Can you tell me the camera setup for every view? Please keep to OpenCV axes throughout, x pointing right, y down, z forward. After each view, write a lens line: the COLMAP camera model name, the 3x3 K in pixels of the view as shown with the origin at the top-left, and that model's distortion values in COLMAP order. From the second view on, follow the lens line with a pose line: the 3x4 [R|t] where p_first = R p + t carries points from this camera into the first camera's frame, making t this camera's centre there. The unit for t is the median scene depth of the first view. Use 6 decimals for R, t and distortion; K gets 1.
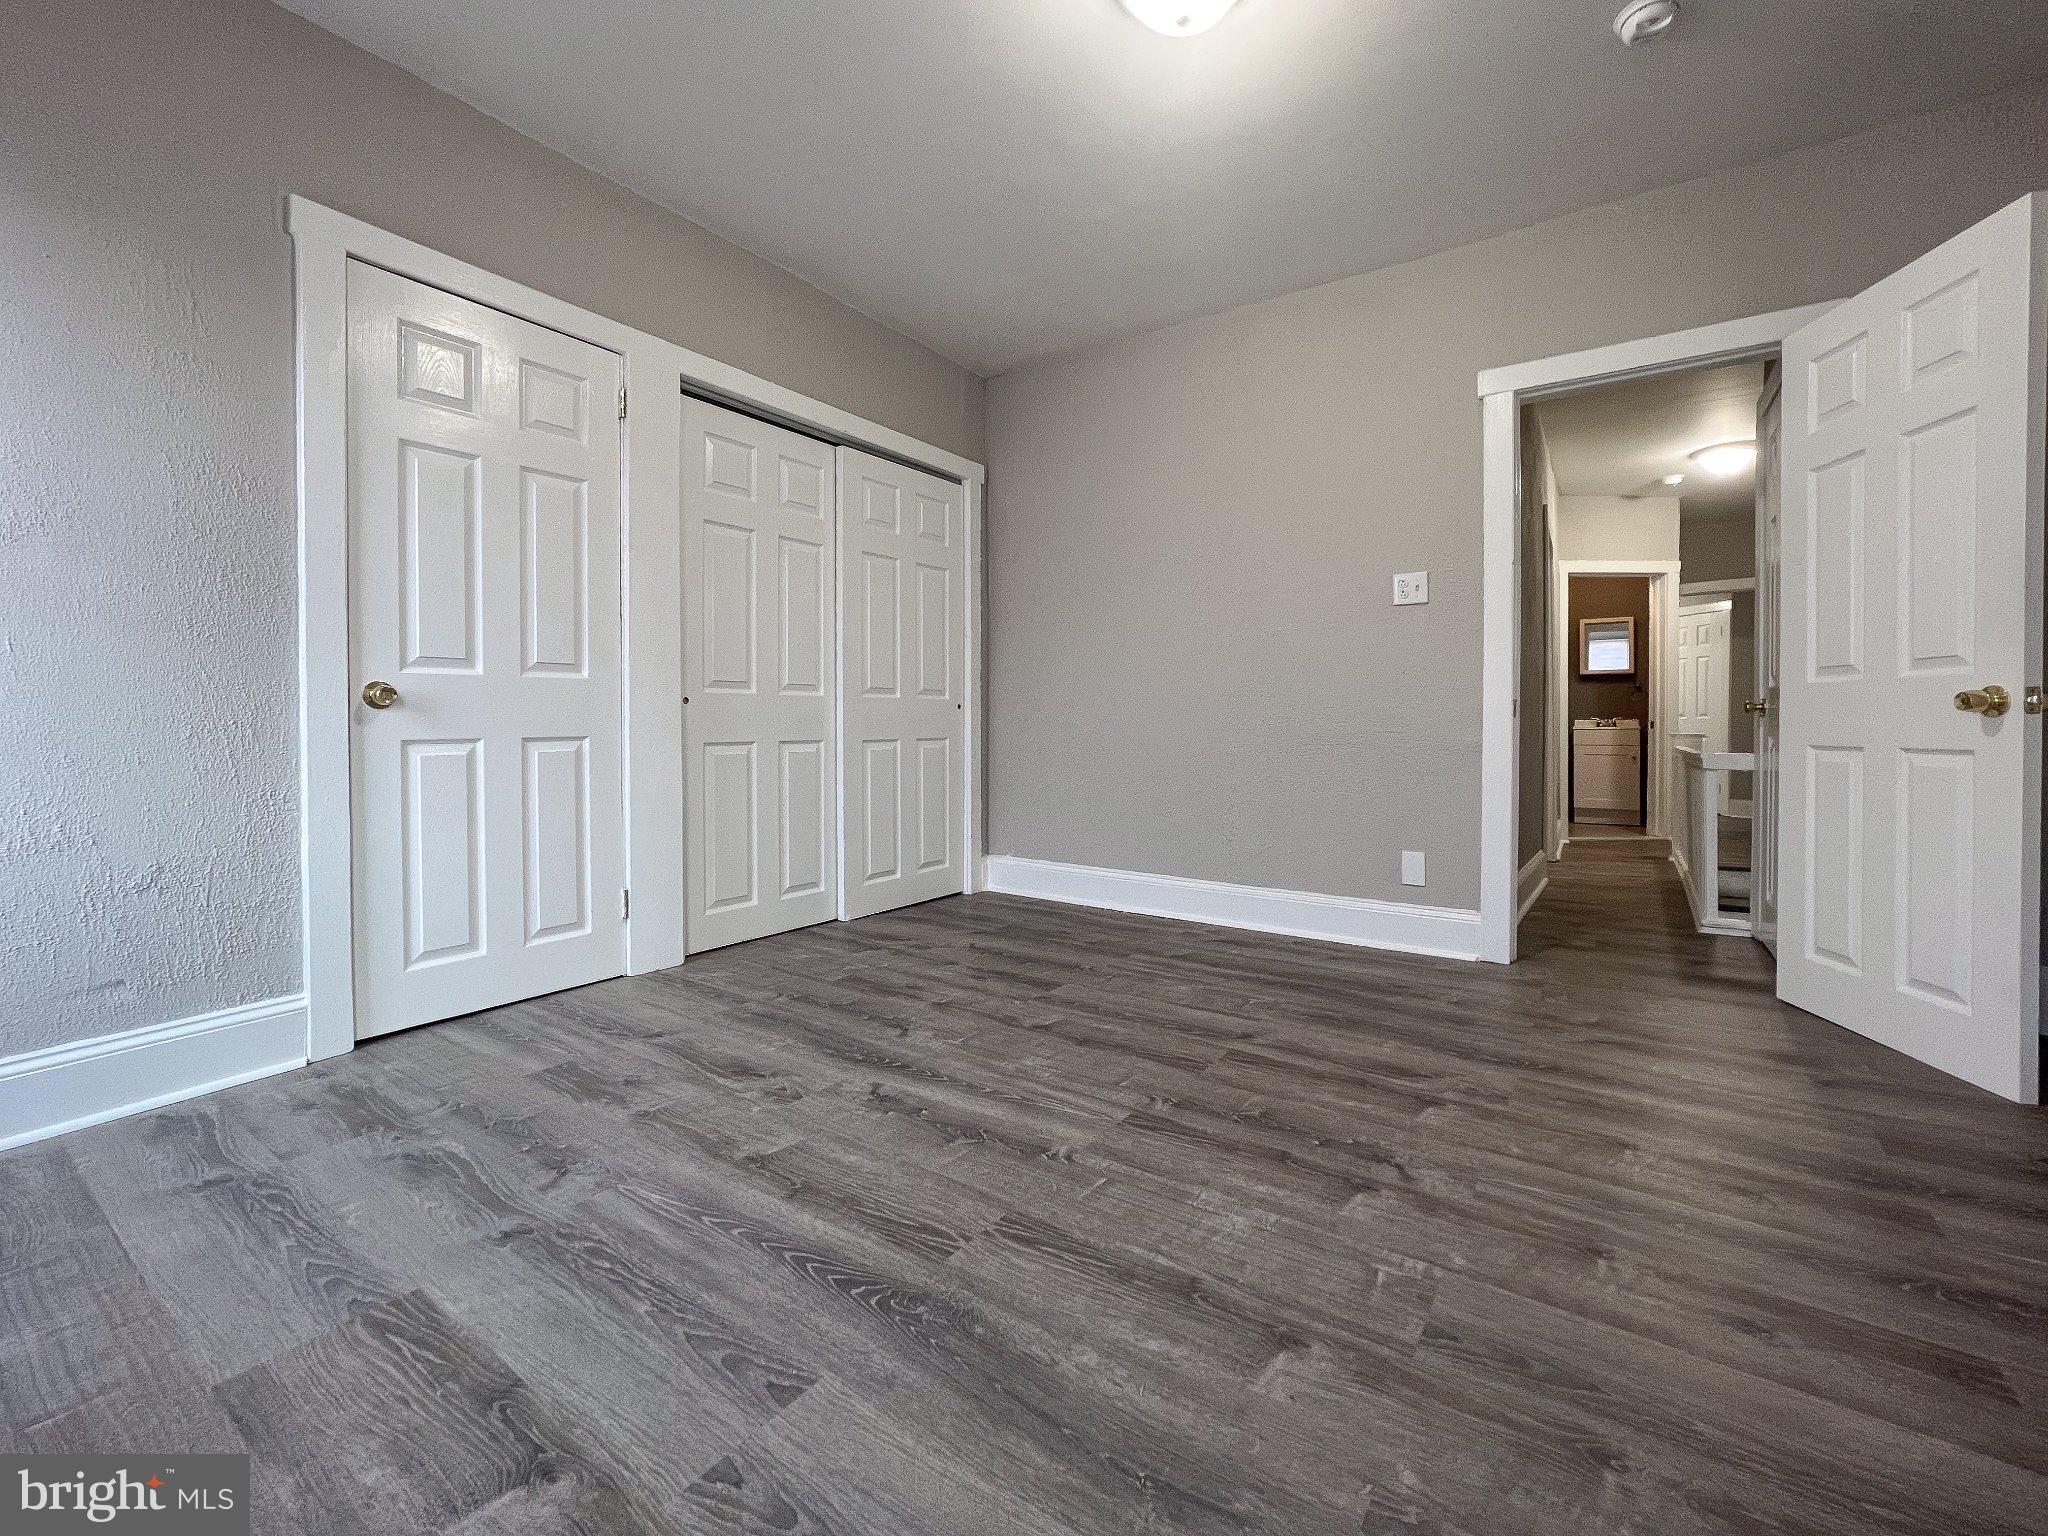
lens RADIAL K [[825.2, 0, 1031.1], [0, 825.2, 719.9], [0, 0, 1]] dist [-0.030894, 0.012090]
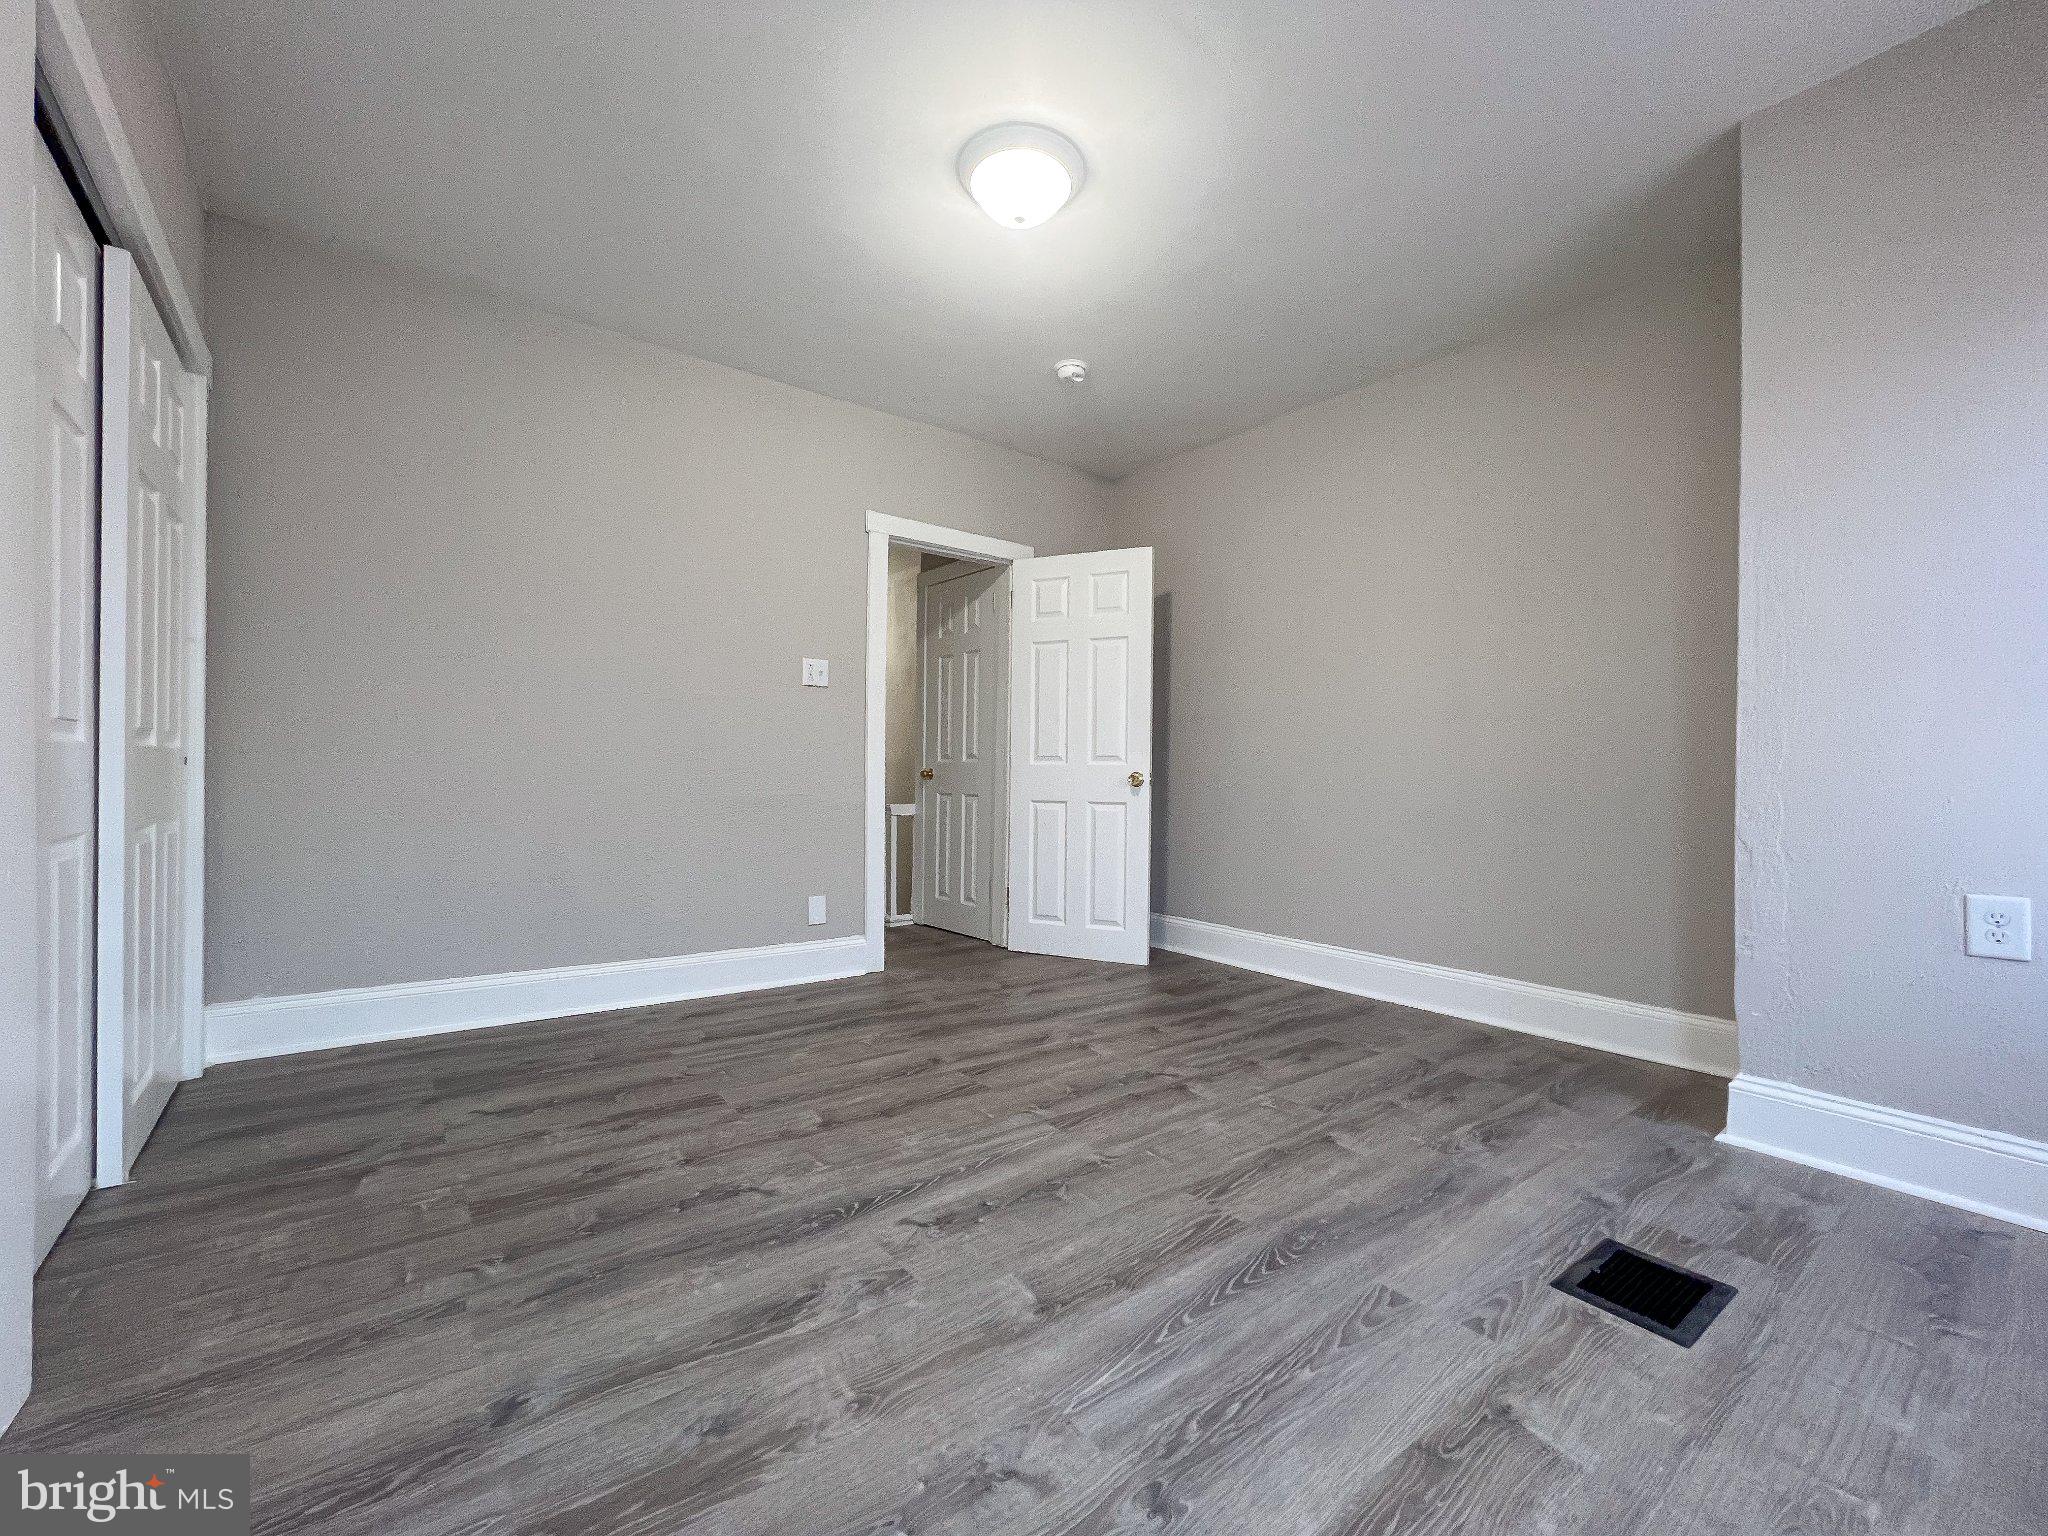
lens RADIAL K [[865.0, 0, 936.4], [0, 865.0, 771.3], [0, 0, 1]] dist [-0.034679, 0.019010]
pose [[0.357265, 0.003005, 0.933998, -1.004172], [-0.014330, 0.999895, 0.002264, -0.037907], [-0.933893, -0.014193, 0.357270, 0.628528]]
